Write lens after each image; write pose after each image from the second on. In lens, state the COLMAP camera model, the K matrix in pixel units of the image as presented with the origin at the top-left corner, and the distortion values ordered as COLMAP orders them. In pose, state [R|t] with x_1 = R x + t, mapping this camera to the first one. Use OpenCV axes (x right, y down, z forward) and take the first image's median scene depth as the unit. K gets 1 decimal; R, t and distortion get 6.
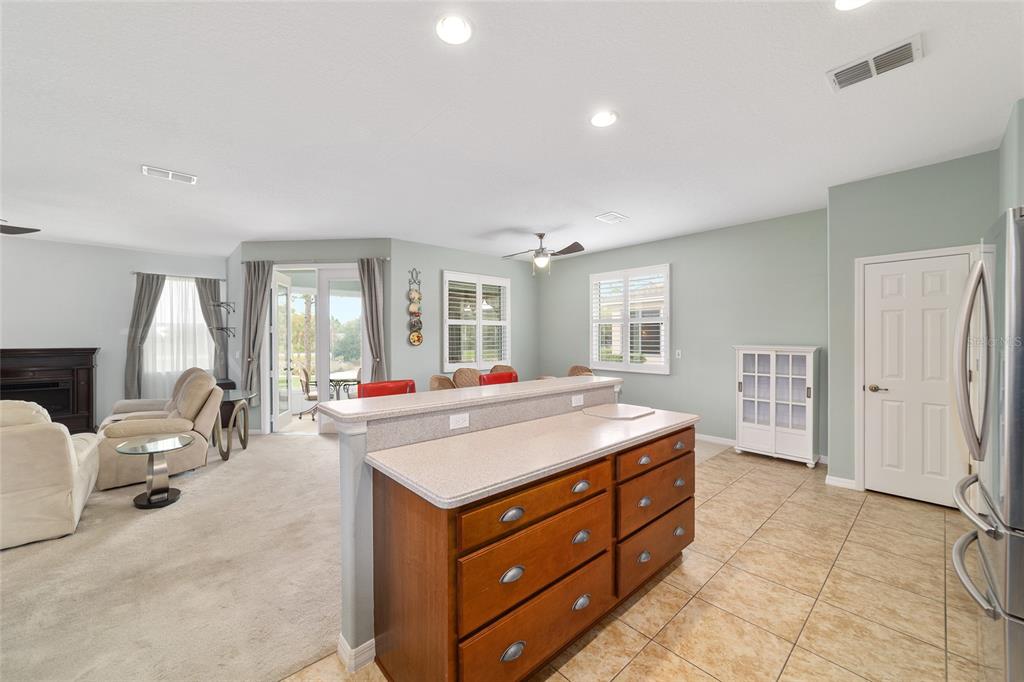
lens RADIAL K [[395.7, 0, 509.4], [0, 395.7, 338.0], [0, 0, 1]] dist [-0.017403, 0.007739]
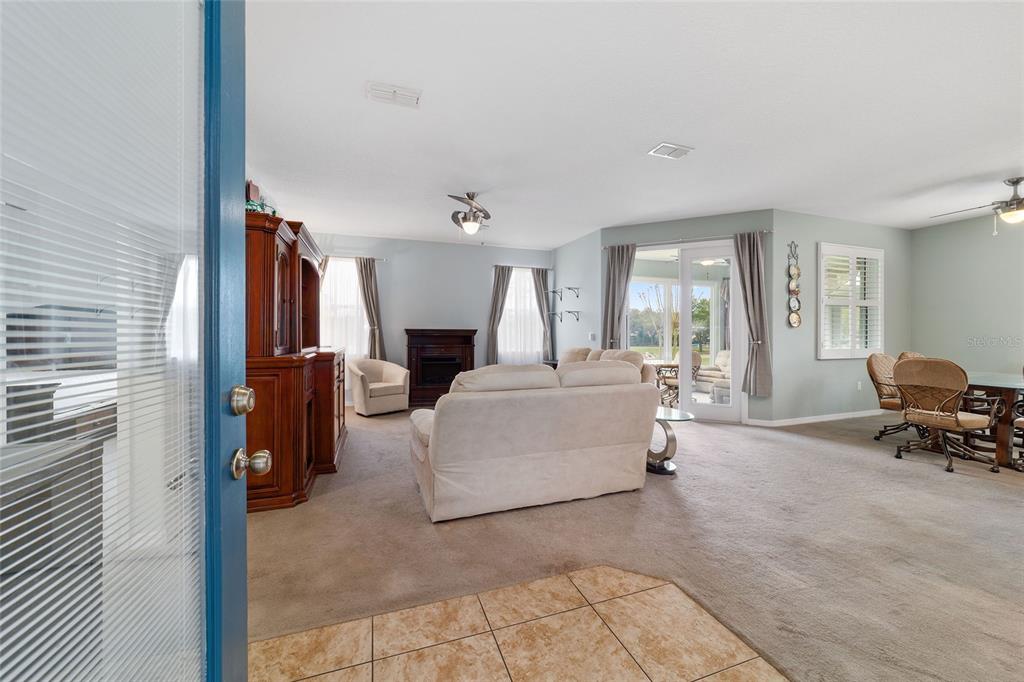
lens RADIAL K [[393.2, 0, 512.0], [0, 393.2, 334.4], [0, 0, 1]] dist [-0.000500, 0.002746]
pose [[0.929054, 0.005139, -0.369908, -0.740894], [-0.004413, 0.999986, 0.002808, 0.052485], [0.369917, -0.000976, 0.929064, -0.093409]]
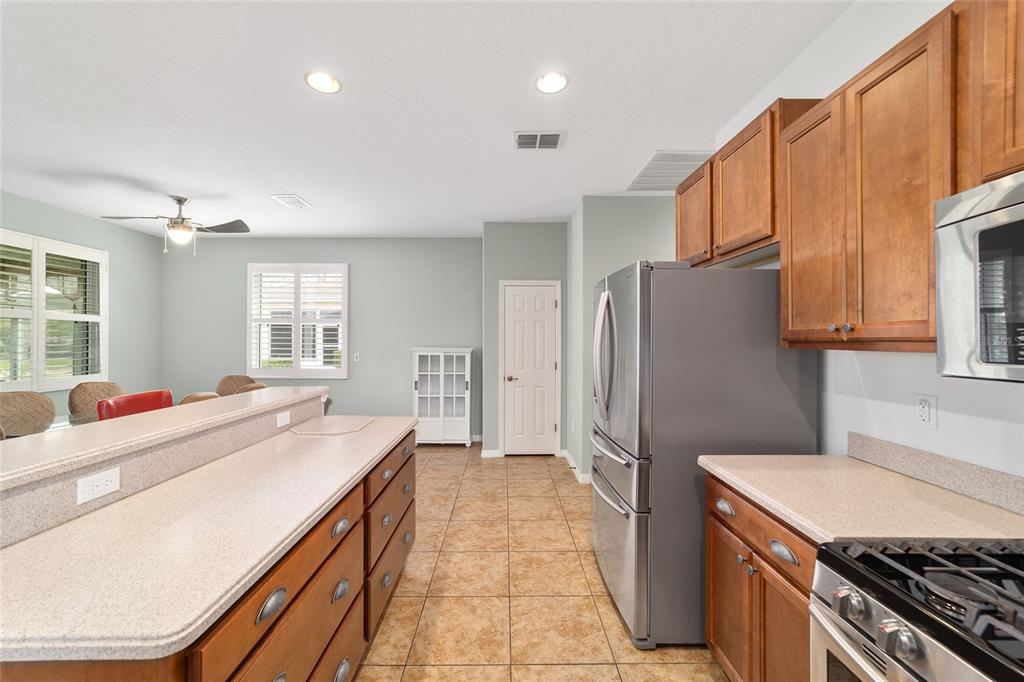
lens RADIAL K [[395.7, 0, 509.4], [0, 395.7, 338.0], [0, 0, 1]] dist [-0.017403, 0.007739]
pose [[0.660560, 0.007492, 0.750736, -0.082605], [-0.001606, 0.999962, -0.008566, 0.000832], [-0.750772, 0.004452, 0.660547, 0.092429]]
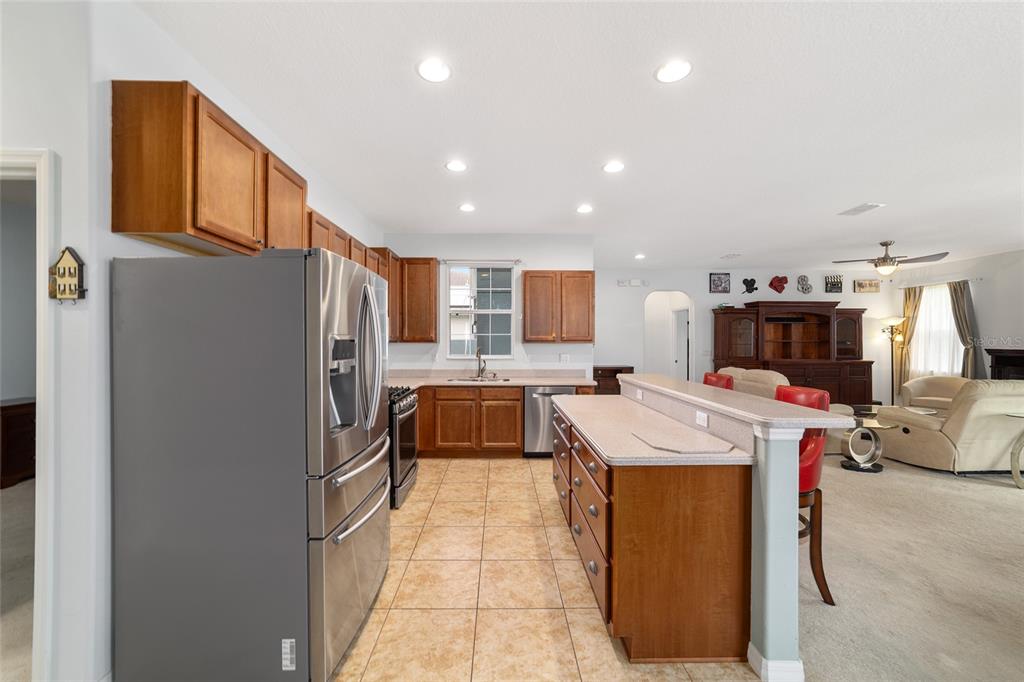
lens RADIAL K [[393.7, 0, 504.5], [0, 393.7, 341.1], [0, 0, 1]] dist [-0.016505, 0.007662]
pose [[-0.659616, 0.004941, -0.751587, 0.699711], [-0.001367, 0.999969, 0.007774, -0.004010], [0.751602, 0.006155, -0.659588, 0.826876]]
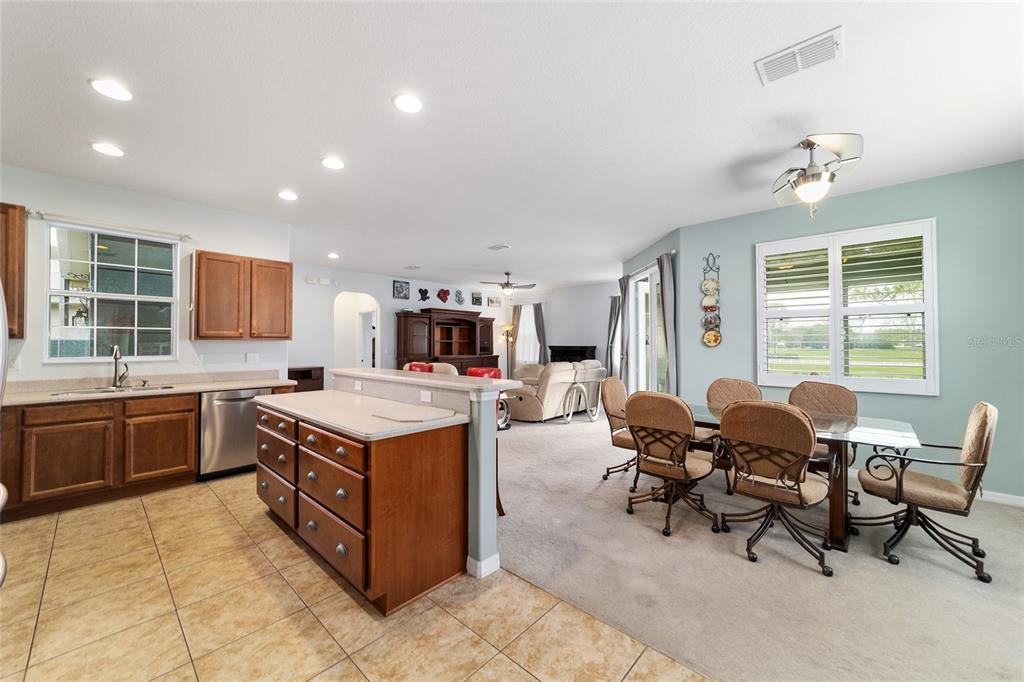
lens RADIAL K [[391.2, 0, 508.8], [0, 391.2, 337.8], [0, 0, 1]] dist [-0.015074, 0.007838]
pose [[0.088405, -0.011936, -0.996013, 0.780252], [-0.002944, 0.999921, -0.012244, 0.016451], [0.996080, 0.004015, 0.088362, 0.755594]]
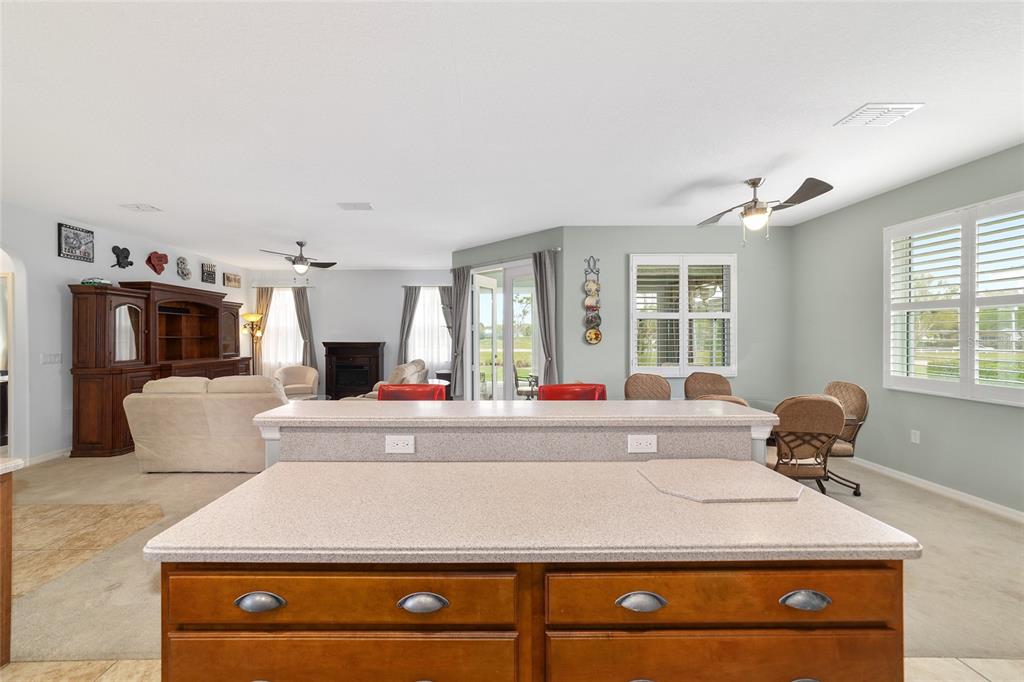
lens RADIAL K [[402.3, 0, 486.9], [0, 402.3, 332.9], [0, 0, 1]] dist [-0.002381, 0.000056]
pose [[0.742045, -0.002328, -0.670346, 0.273350], [-0.000833, 0.999990, -0.004394, -0.002733], [0.670349, 0.003819, 0.742036, 0.271350]]
